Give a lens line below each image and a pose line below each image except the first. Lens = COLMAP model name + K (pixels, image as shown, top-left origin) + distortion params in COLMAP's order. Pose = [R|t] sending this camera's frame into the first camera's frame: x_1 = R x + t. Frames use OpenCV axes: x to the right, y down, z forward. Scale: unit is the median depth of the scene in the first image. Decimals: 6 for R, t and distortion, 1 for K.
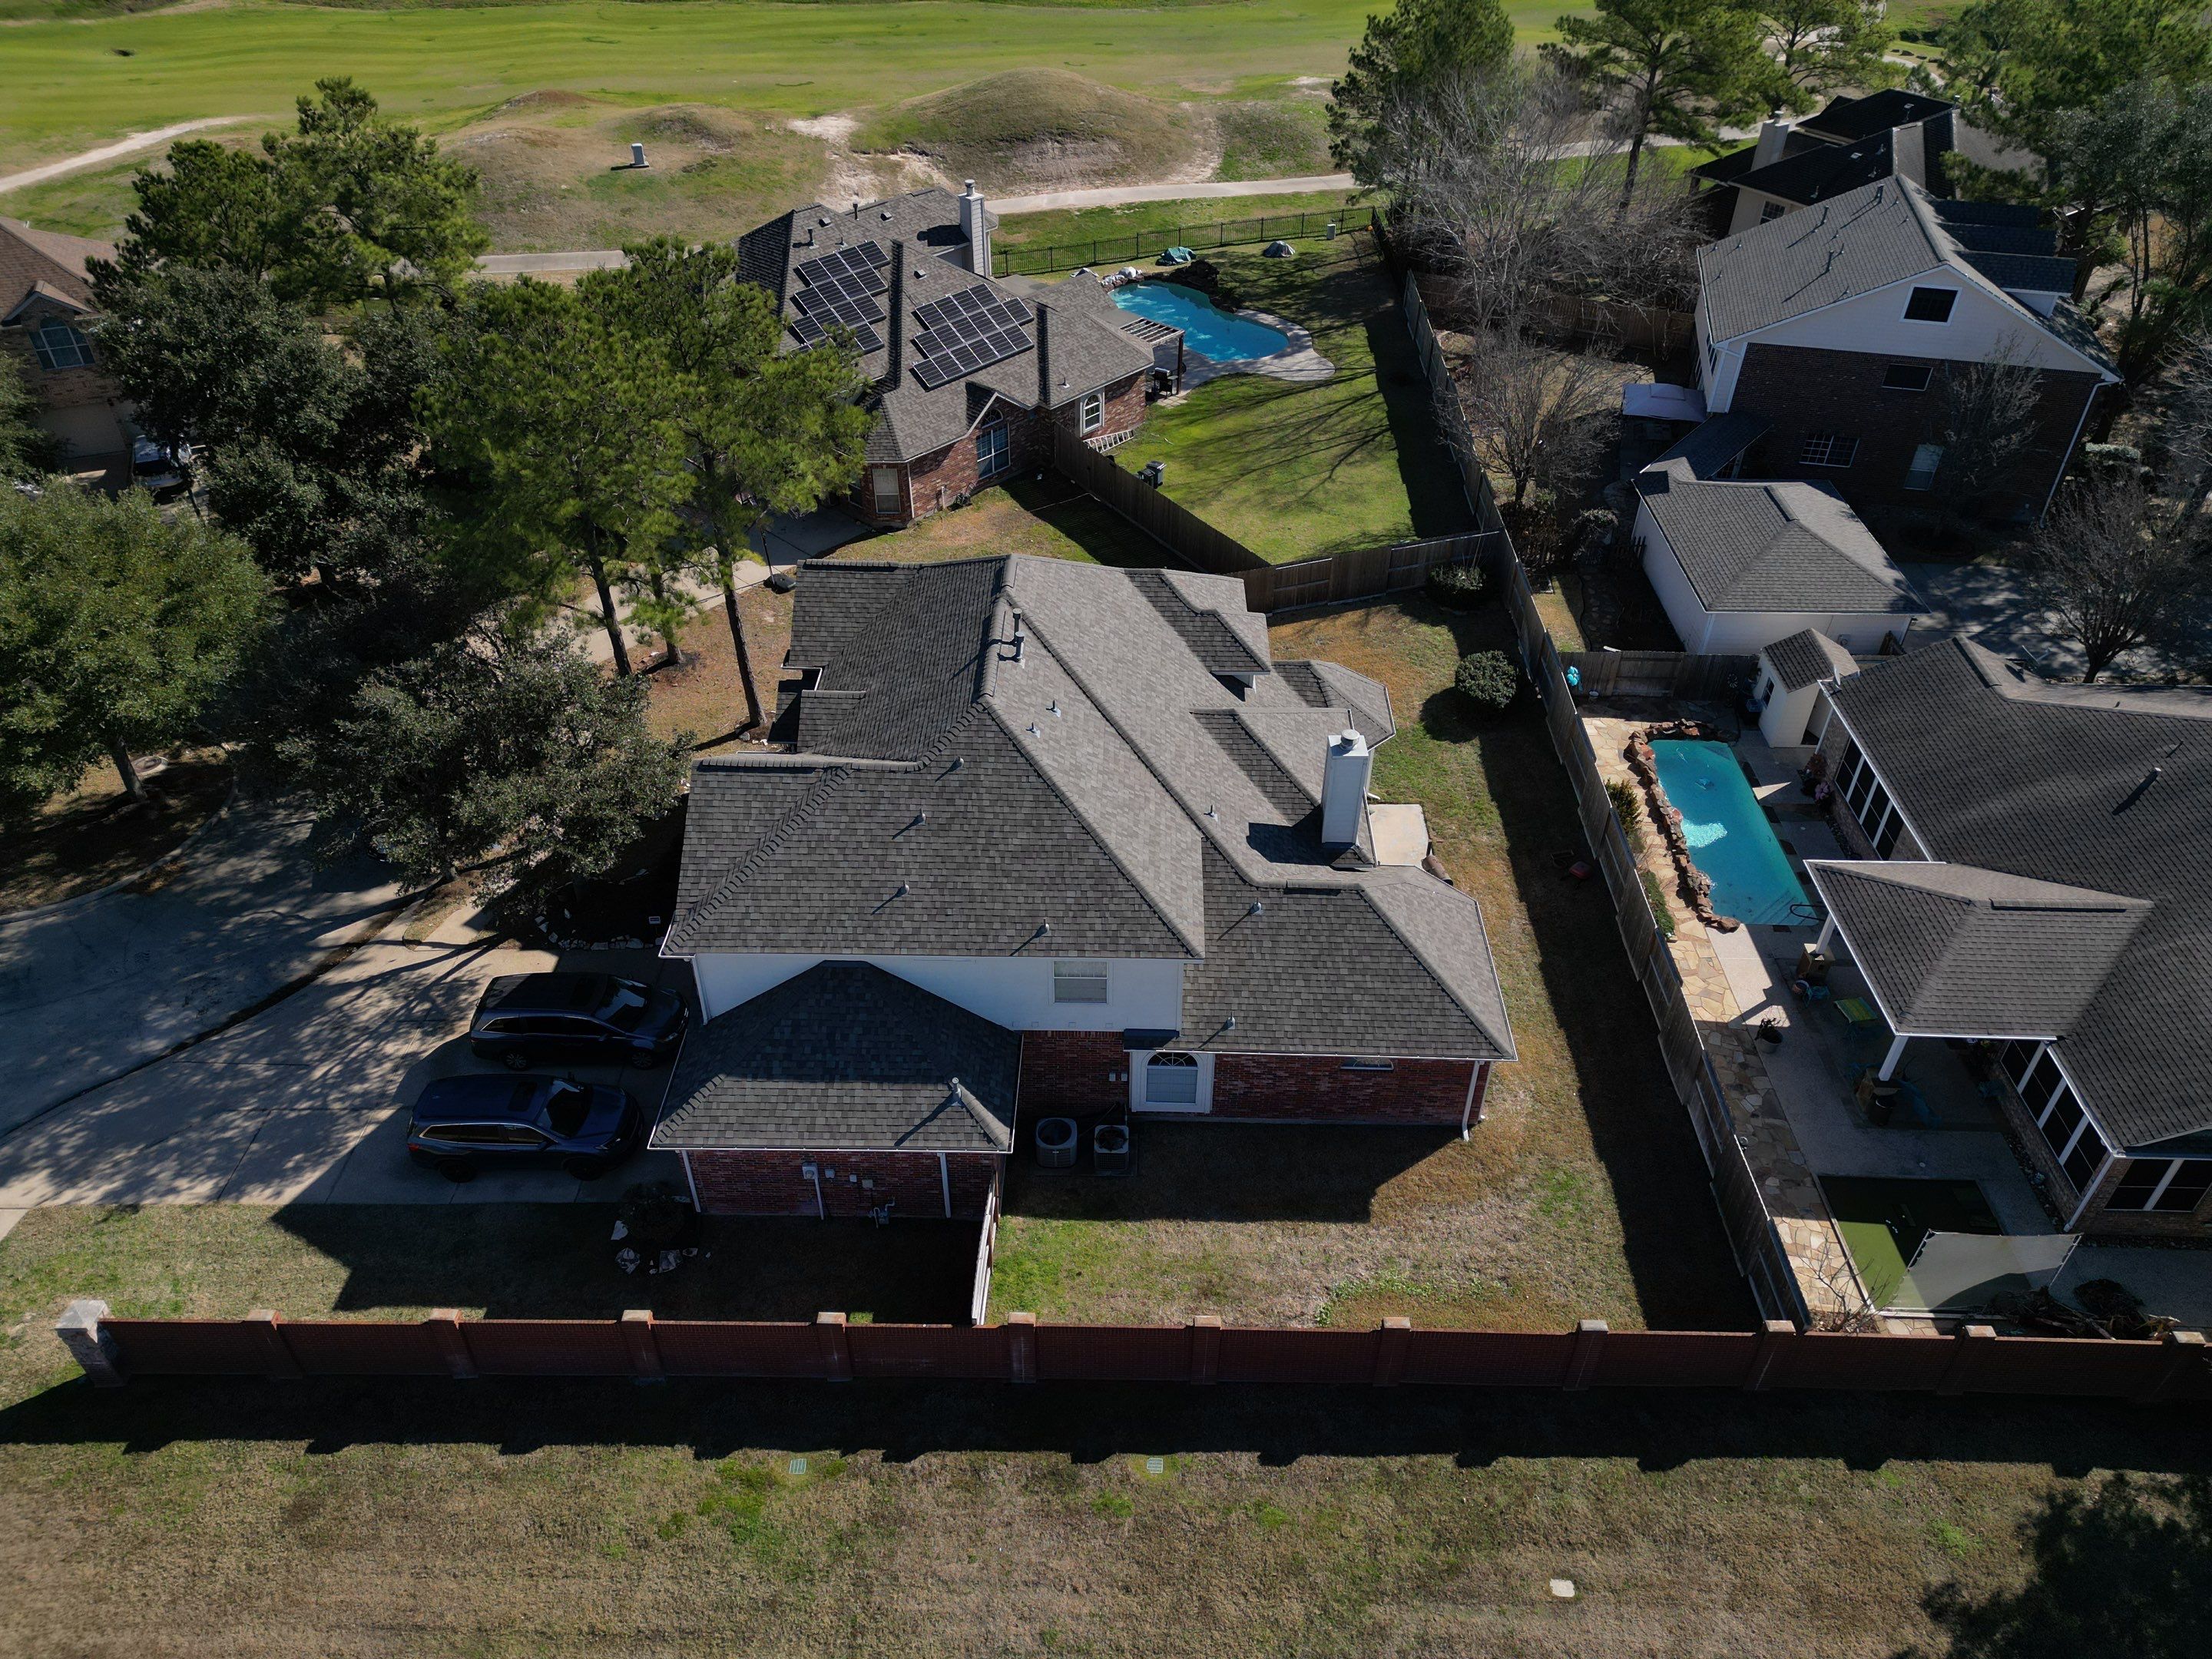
lens RADIAL K [[1542.6, 0, 1113.3], [0, 1542.6, 822.8], [0, 0, 1]] dist [0.074802, -0.067749]
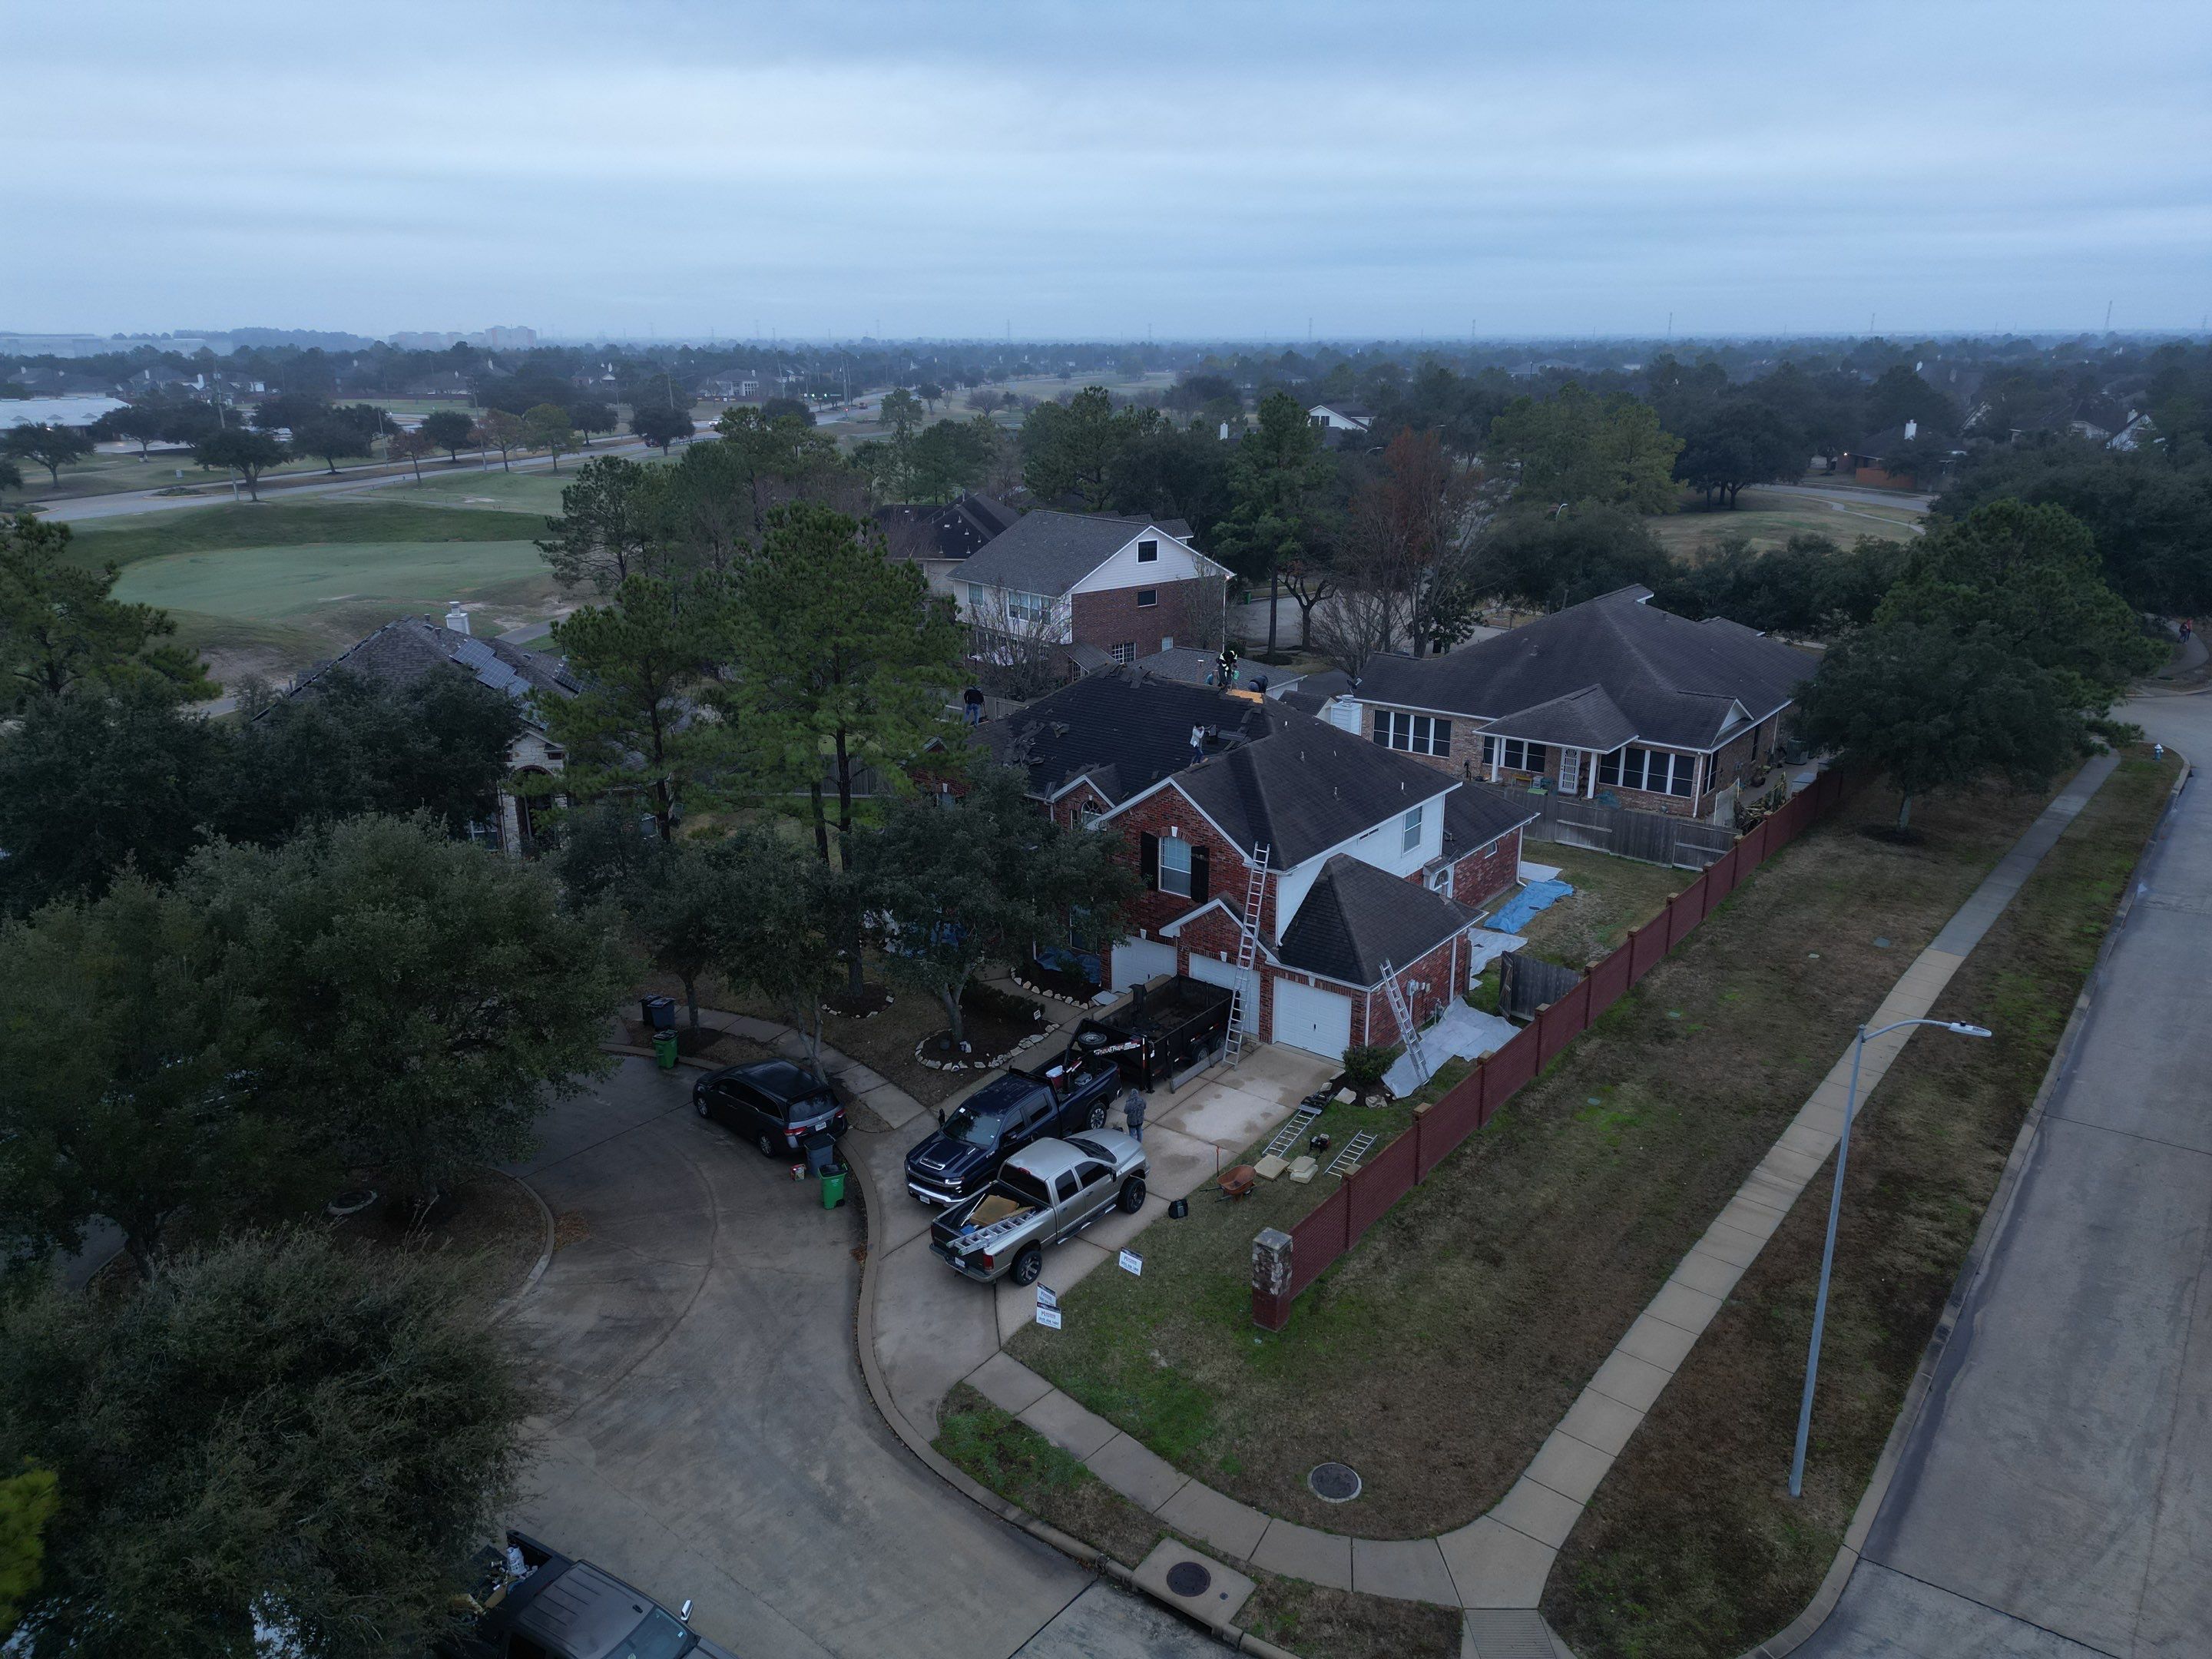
lens RADIAL K [[1542.6, 0, 1099.3], [0, 1542.6, 808.4], [0, 0, 1]] dist [0.074802, -0.067749]
pose [[0.599462, -0.244222, 0.762234, -1.155062], [0.503636, 0.855250, -0.122062, 0.099397], [-0.622090, 0.457060, 0.635689, 0.194510]]
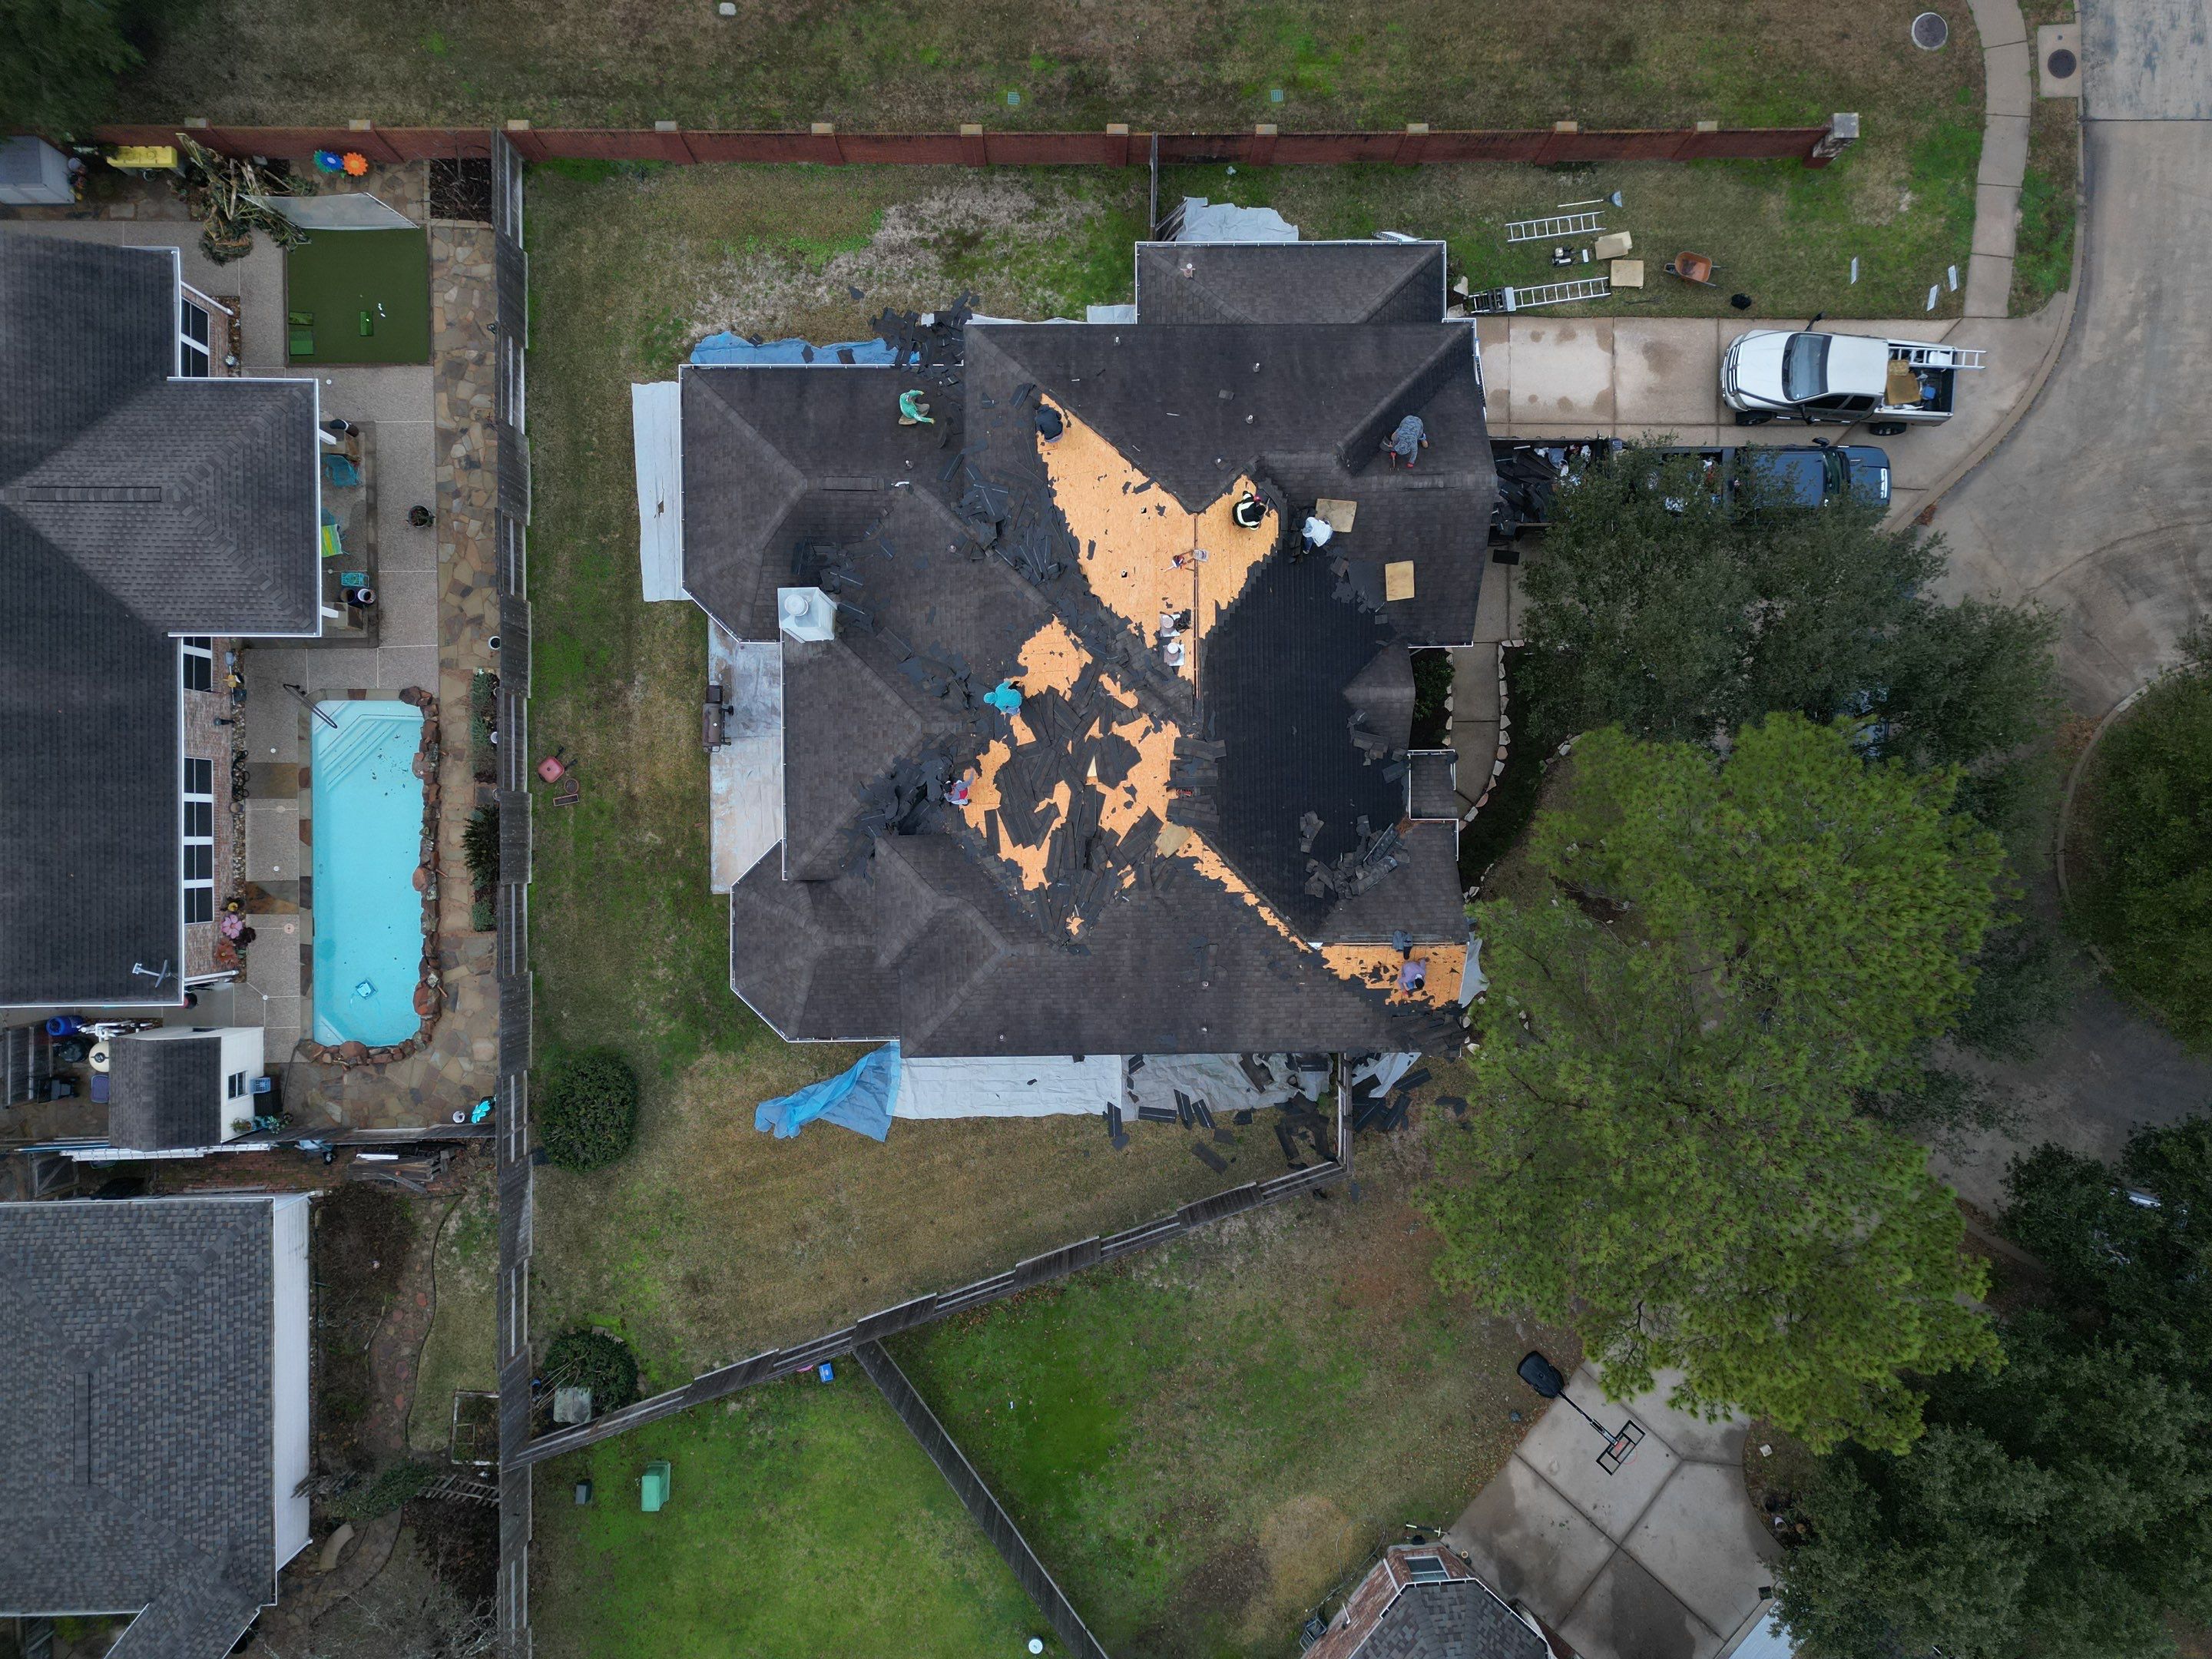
lens RADIAL K [[1542.6, 0, 1101.7], [0, 1542.6, 827.5], [0, 0, 1]] dist [0.074802, -0.067749]
pose [[-0.998992, 0.028838, -0.034409, 0.009937], [-0.044860, -0.610859, 0.790468, -0.805935], [0.001777, 0.791214, 0.611536, 0.516481]]
